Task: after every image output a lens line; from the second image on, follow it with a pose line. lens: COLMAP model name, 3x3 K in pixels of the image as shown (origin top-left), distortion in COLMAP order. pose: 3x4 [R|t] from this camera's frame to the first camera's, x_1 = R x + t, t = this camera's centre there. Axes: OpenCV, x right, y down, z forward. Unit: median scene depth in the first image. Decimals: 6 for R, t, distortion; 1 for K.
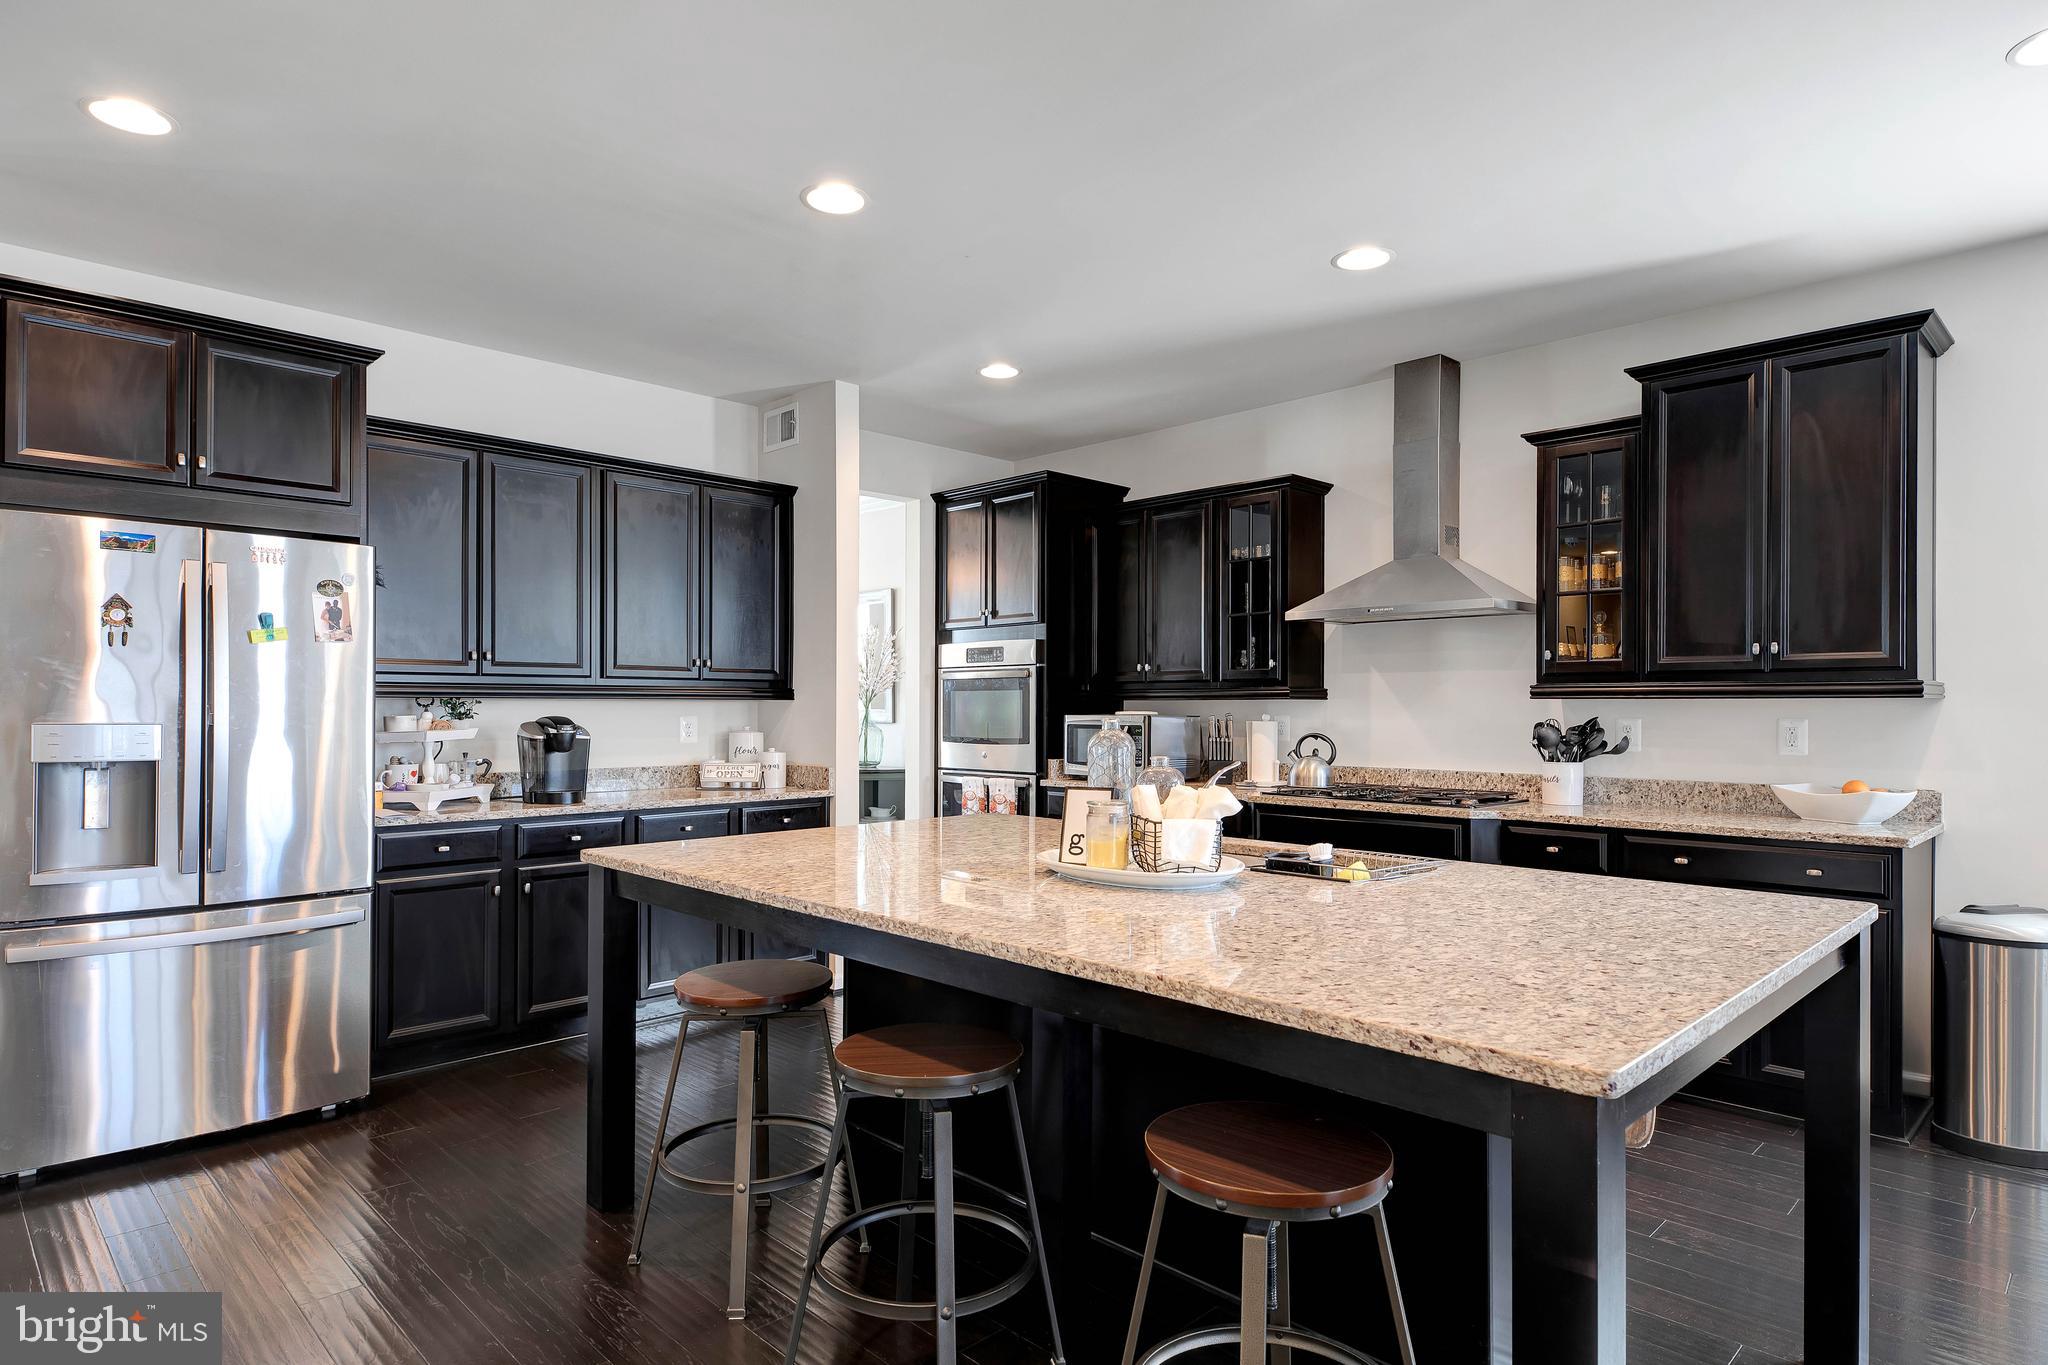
lens RADIAL K [[1144.5, 0, 1020.5], [0, 1144.5, 691.7], [0, 0, 1]] dist [0.029105, -0.000622]
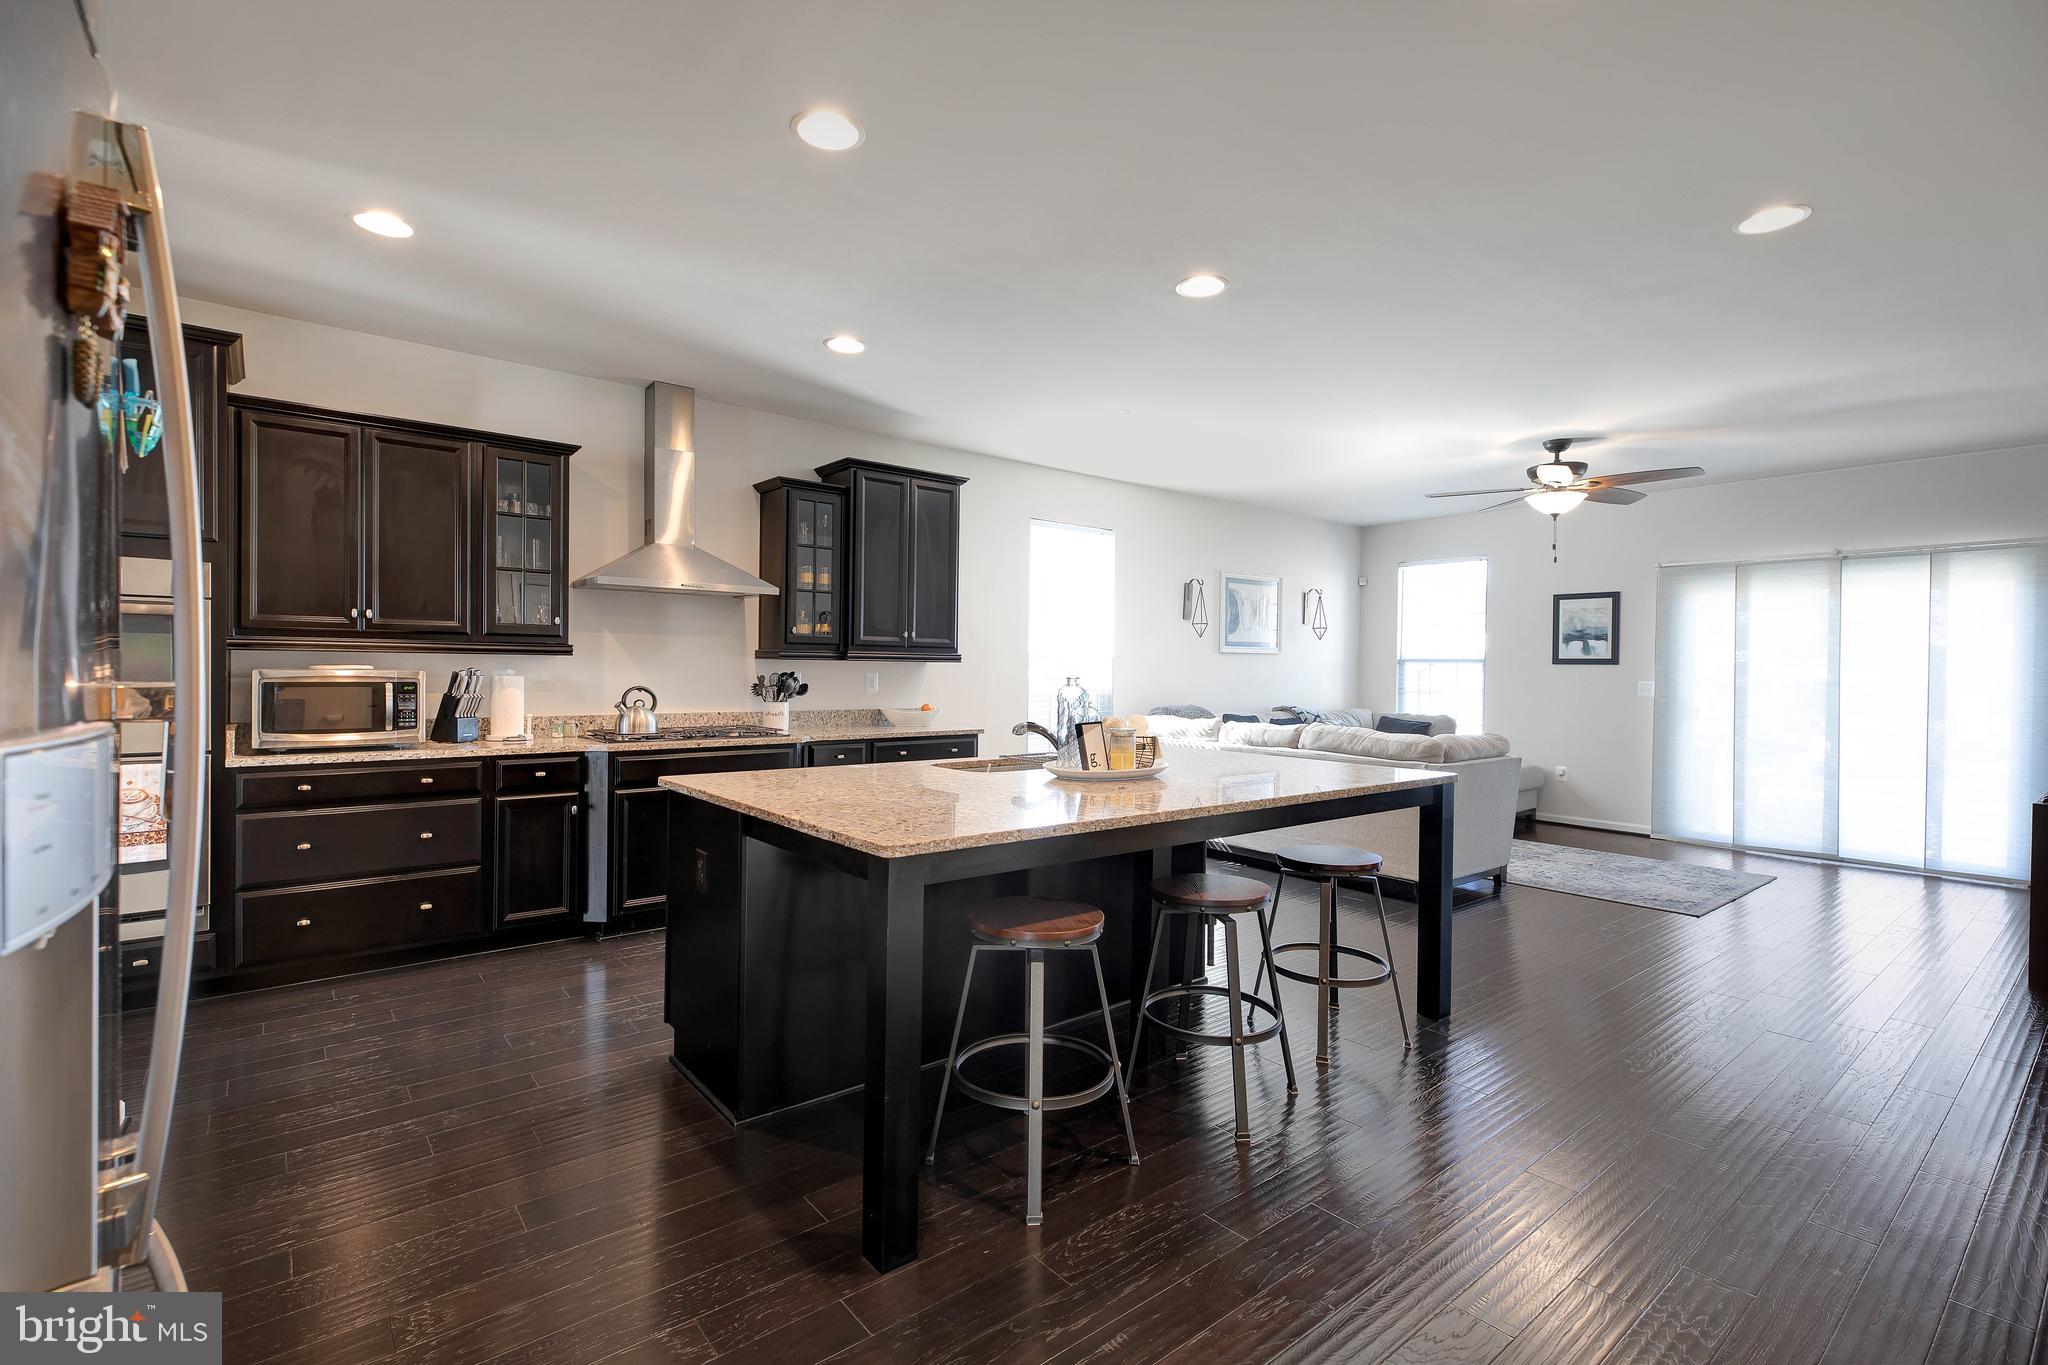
lens RADIAL K [[927.5, 0, 1026.3], [0, 927.5, 676.9], [0, 0, 1]] dist [0.009676, -0.001593]
pose [[0.083818, -0.008214, 0.996447, -0.693187], [-0.023153, 0.999680, 0.010188, 0.009380], [-0.996212, -0.023924, 0.083601, 0.581807]]
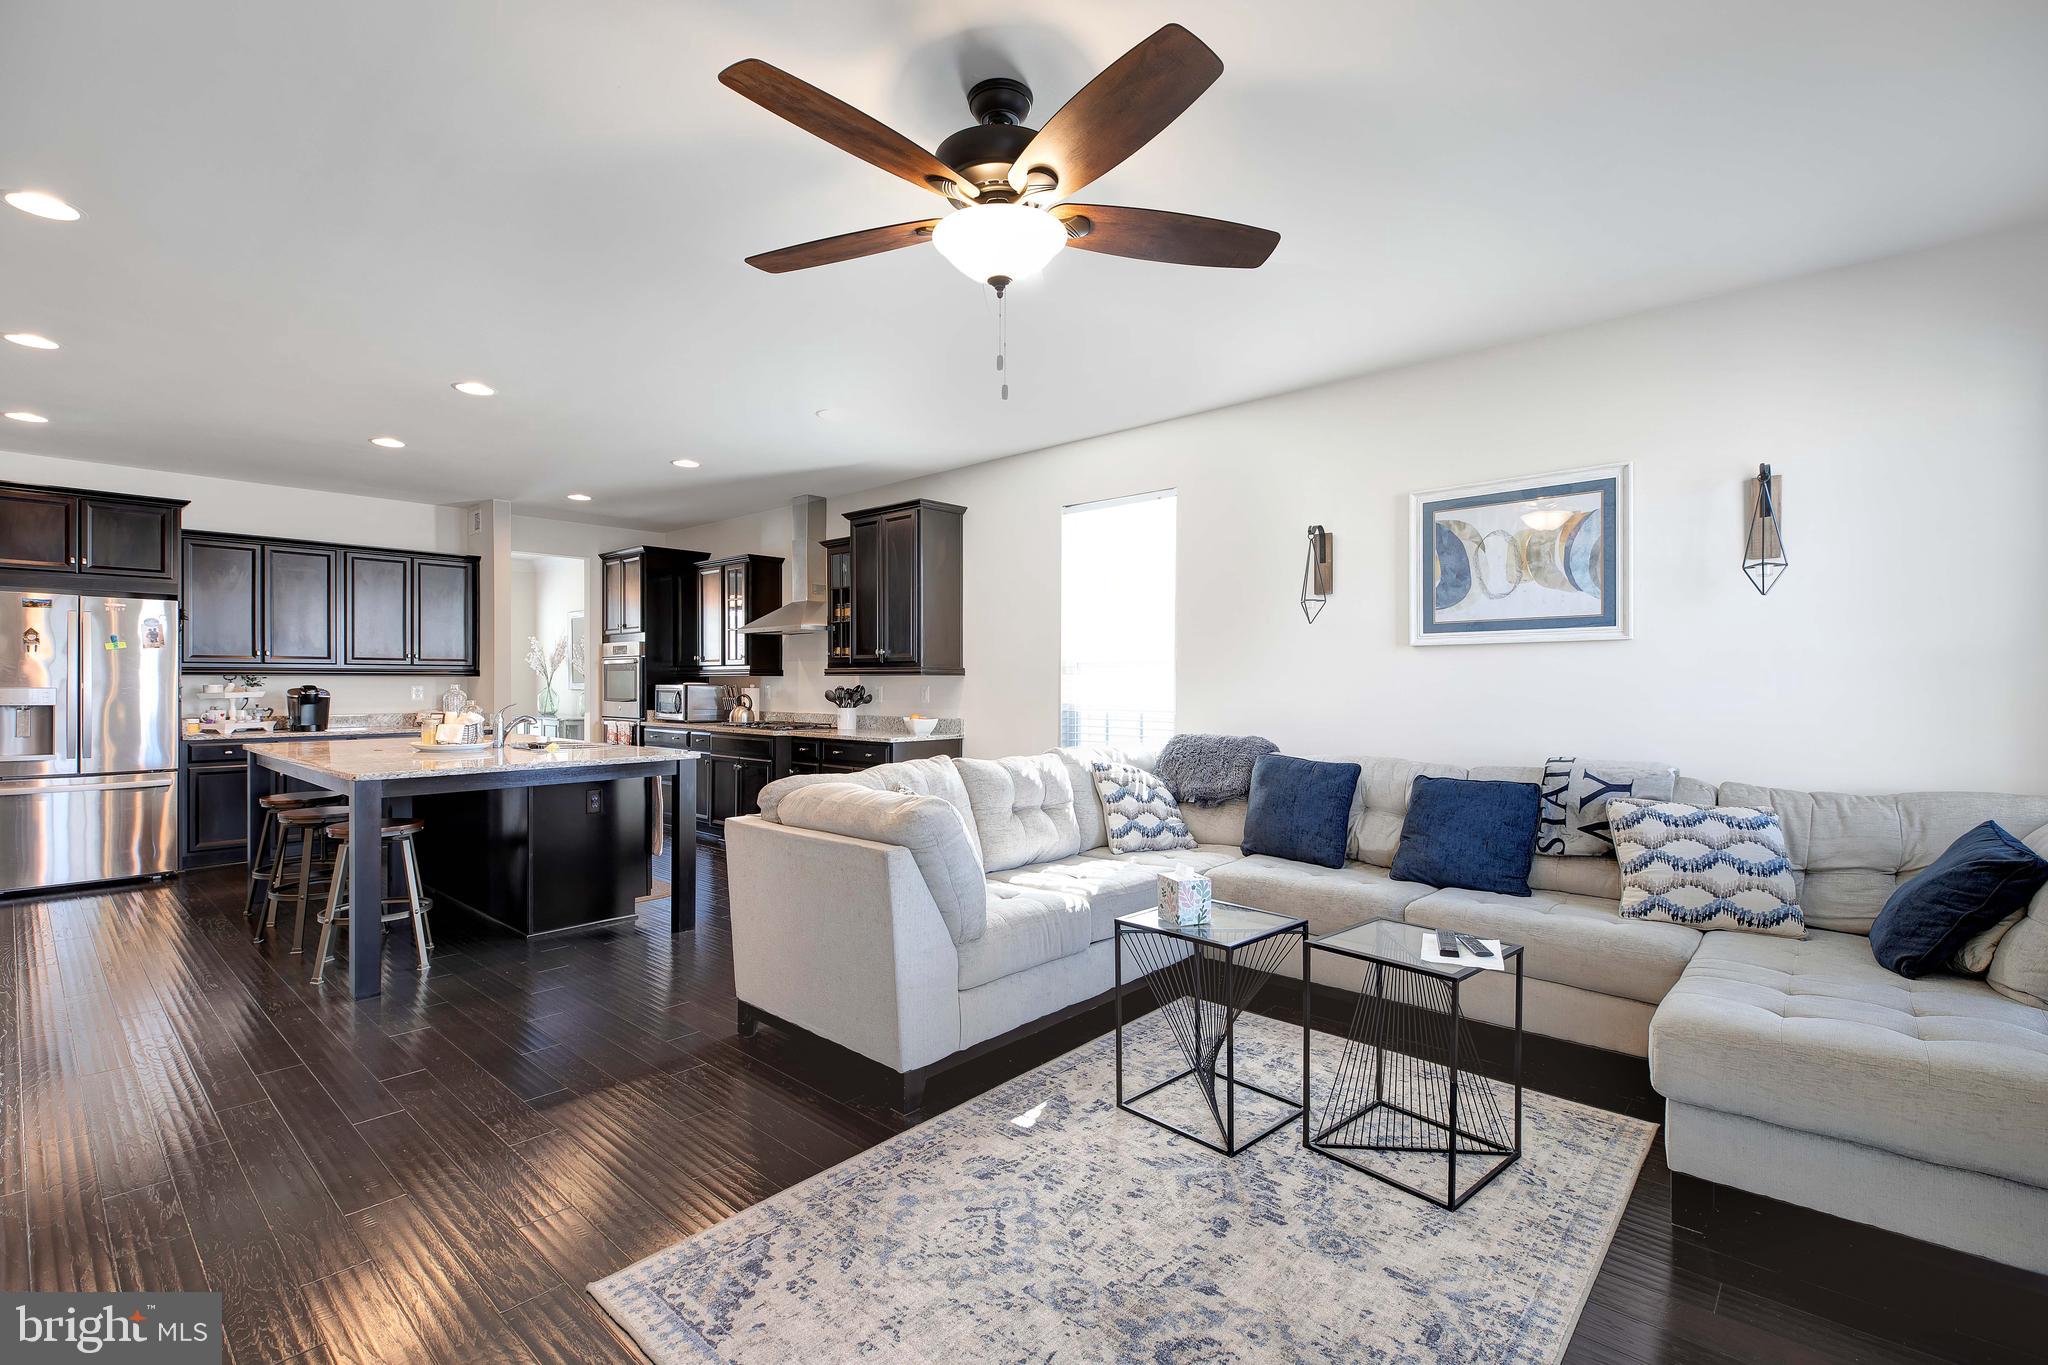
lens RADIAL K [[927.5, 0, 1028.7], [0, 927.5, 683.4], [0, 0, 1]] dist [0.009676, -0.001593]
pose [[0.998156, -0.000313, 0.060702, 0.683472], [-0.000522, 0.999905, 0.013748, -0.002744], [-0.060701, -0.013755, 0.998061, -0.594566]]
